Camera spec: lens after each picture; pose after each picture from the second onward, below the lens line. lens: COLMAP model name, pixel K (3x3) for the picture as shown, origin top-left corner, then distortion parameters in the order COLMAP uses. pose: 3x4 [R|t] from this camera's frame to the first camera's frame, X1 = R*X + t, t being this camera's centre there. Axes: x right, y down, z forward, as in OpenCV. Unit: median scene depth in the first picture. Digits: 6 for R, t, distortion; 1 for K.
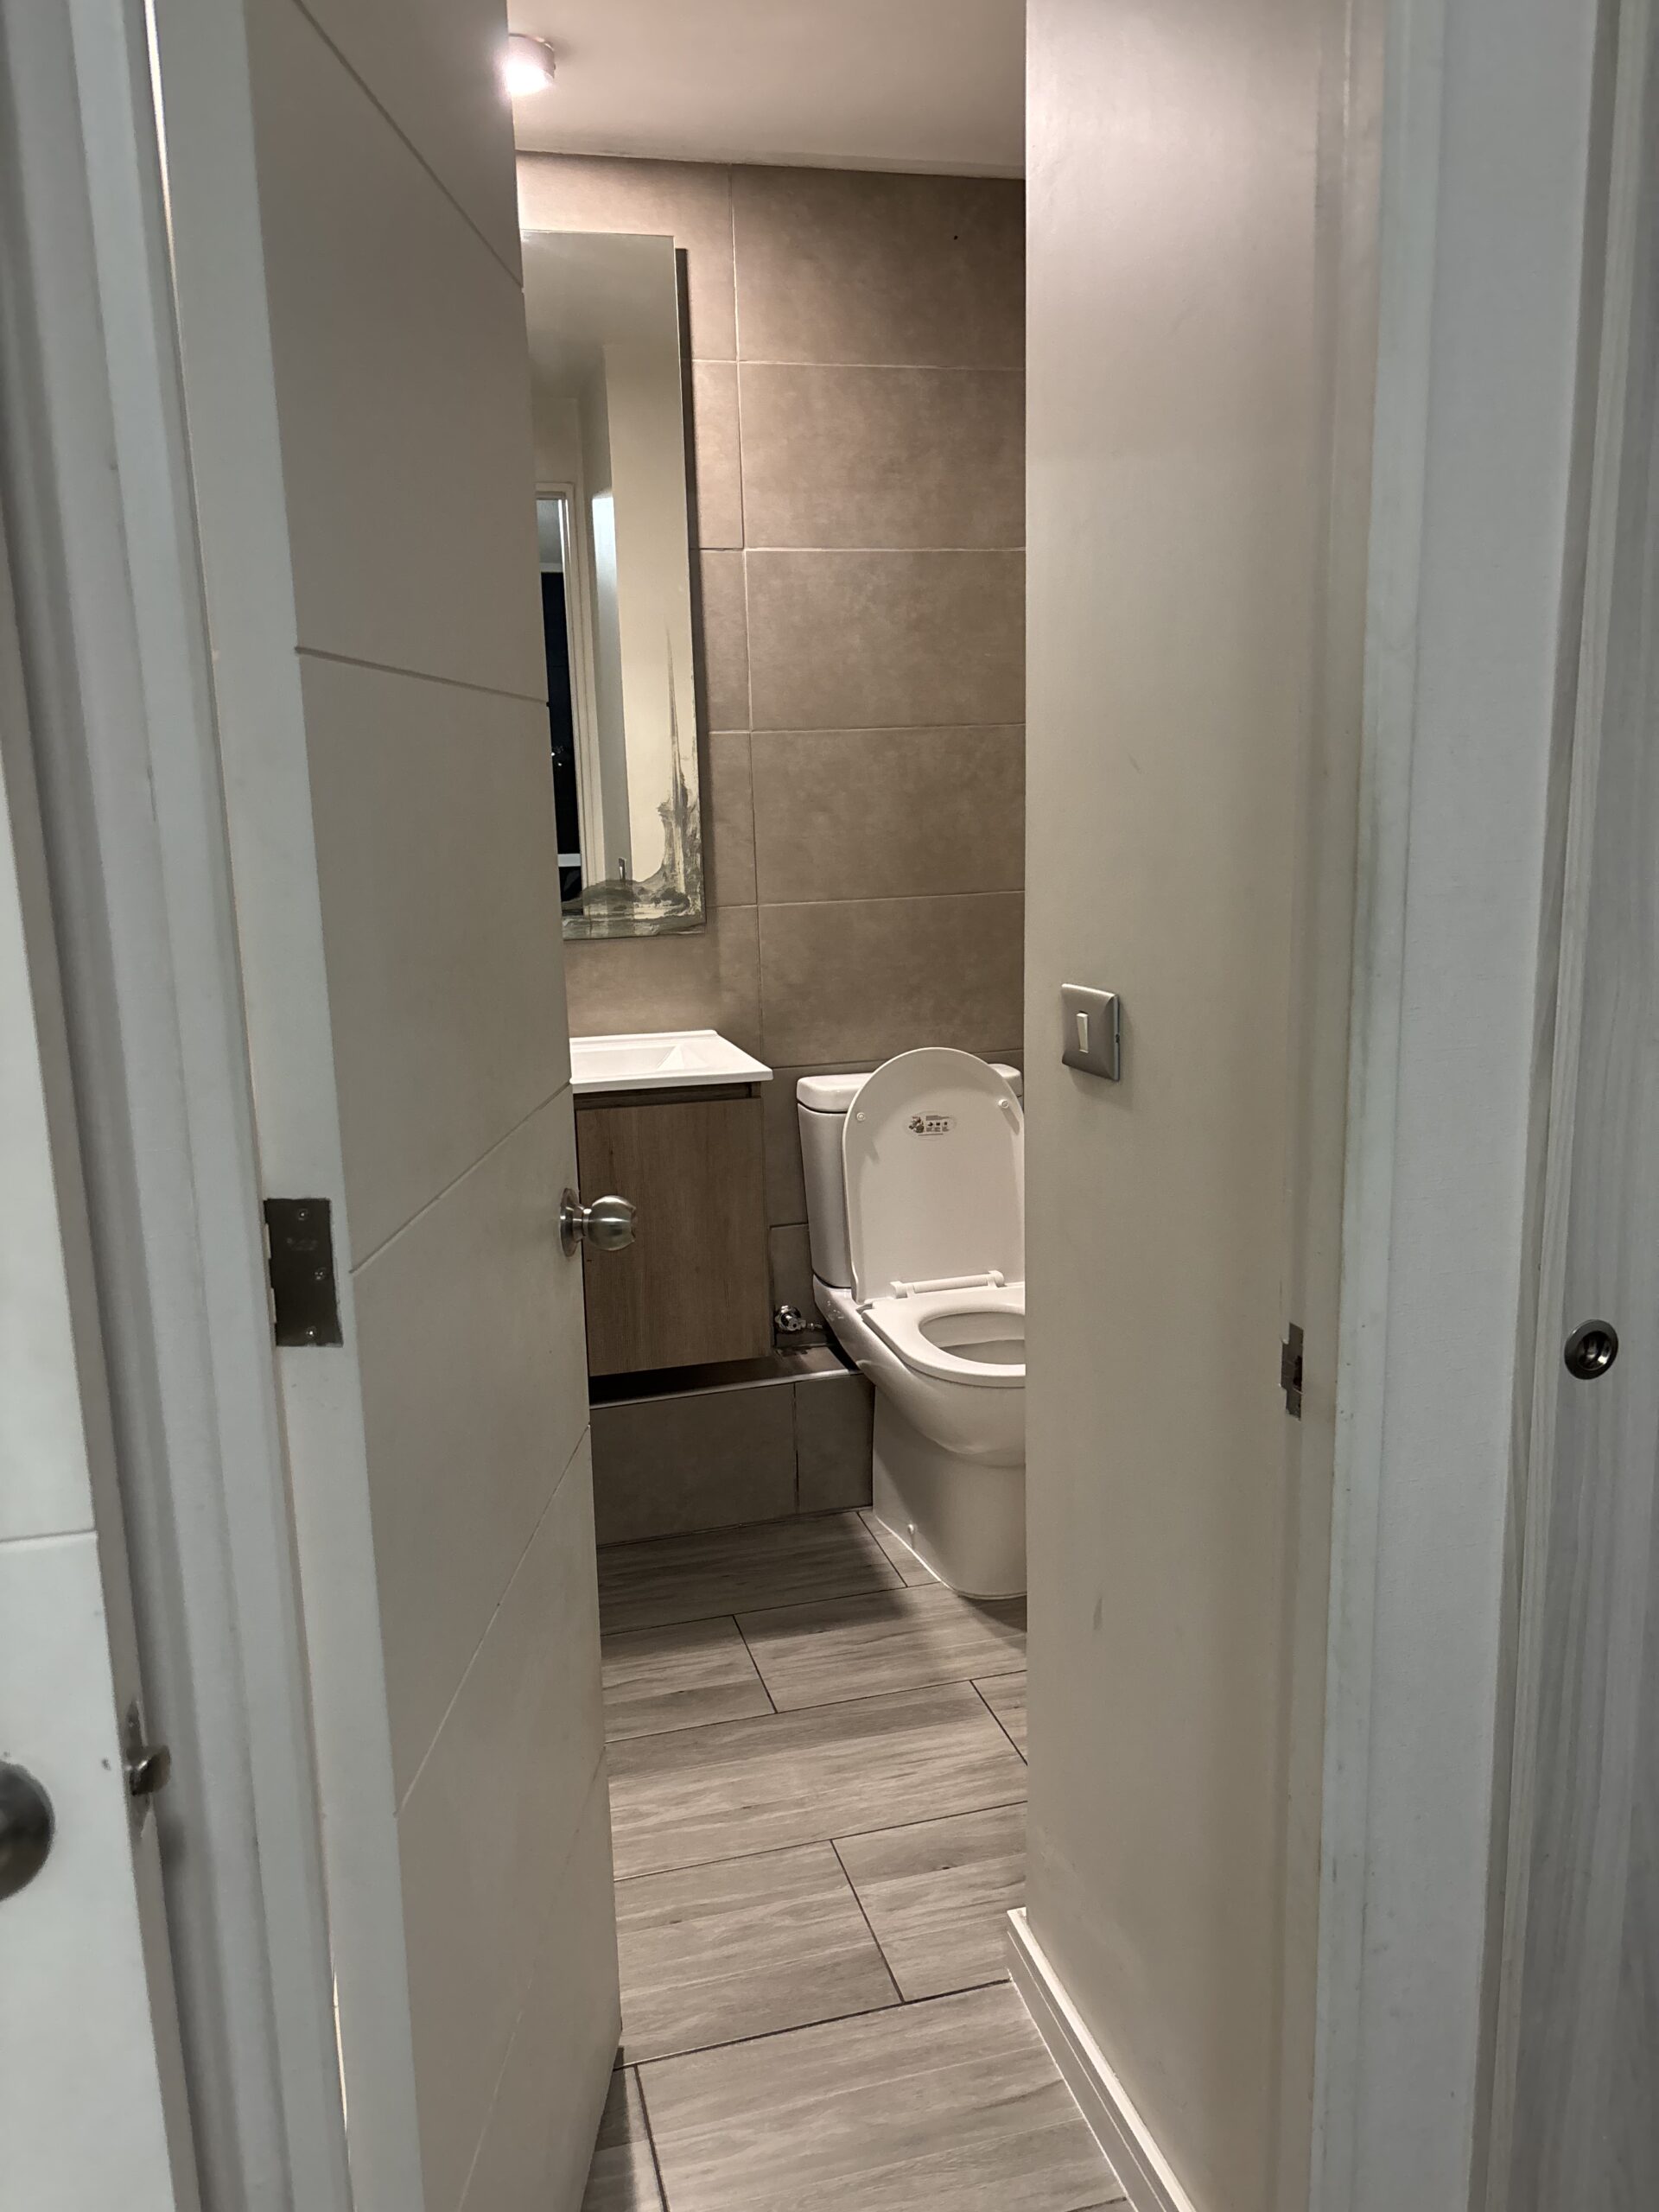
lens RADIAL K [[1653.6, 0, 822.9], [0, 1653.6, 1132.1], [0, 0, 1]] dist [0.058185, -0.079886]
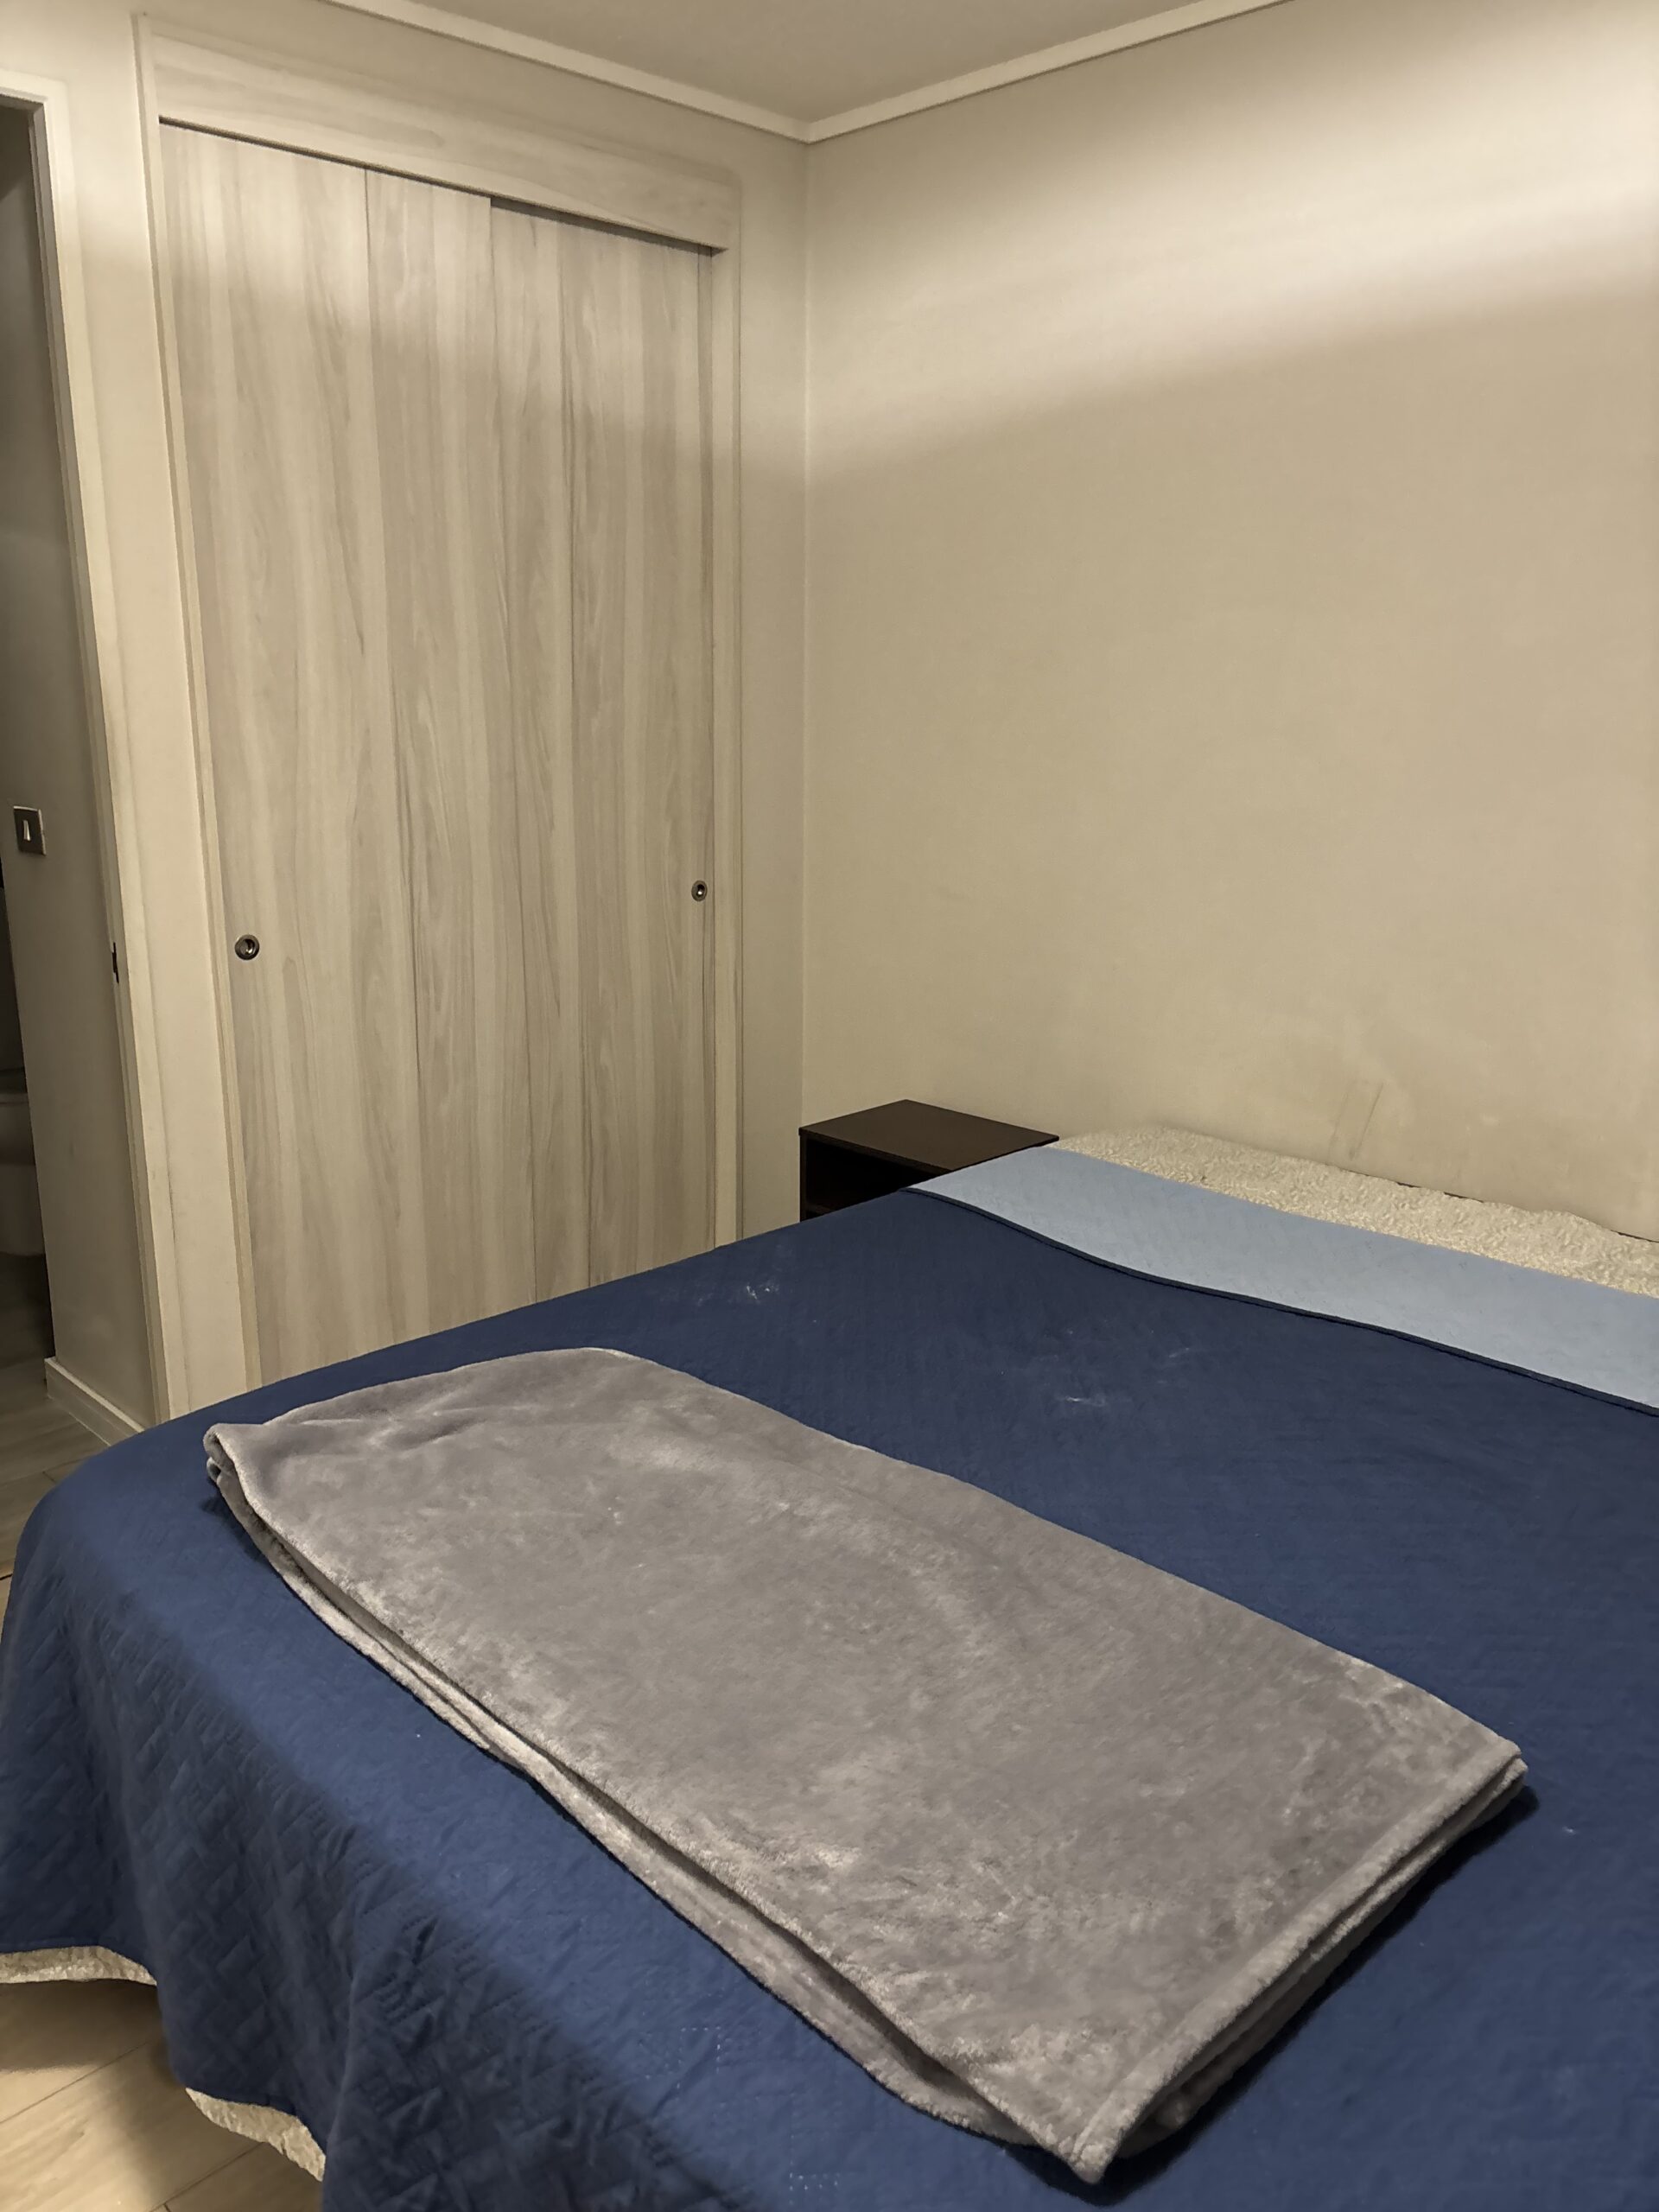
lens RADIAL K [[1673.8, 0, 820.9], [0, 1673.8, 1119.3], [0, 0, 1]] dist [-0.007971, 0.065496]
pose [[0.873405, -0.087119, 0.479138, 0.001289], [0.064931, 0.995917, 0.062722, 0.115726], [-0.482646, -0.023671, 0.875496, -0.631754]]
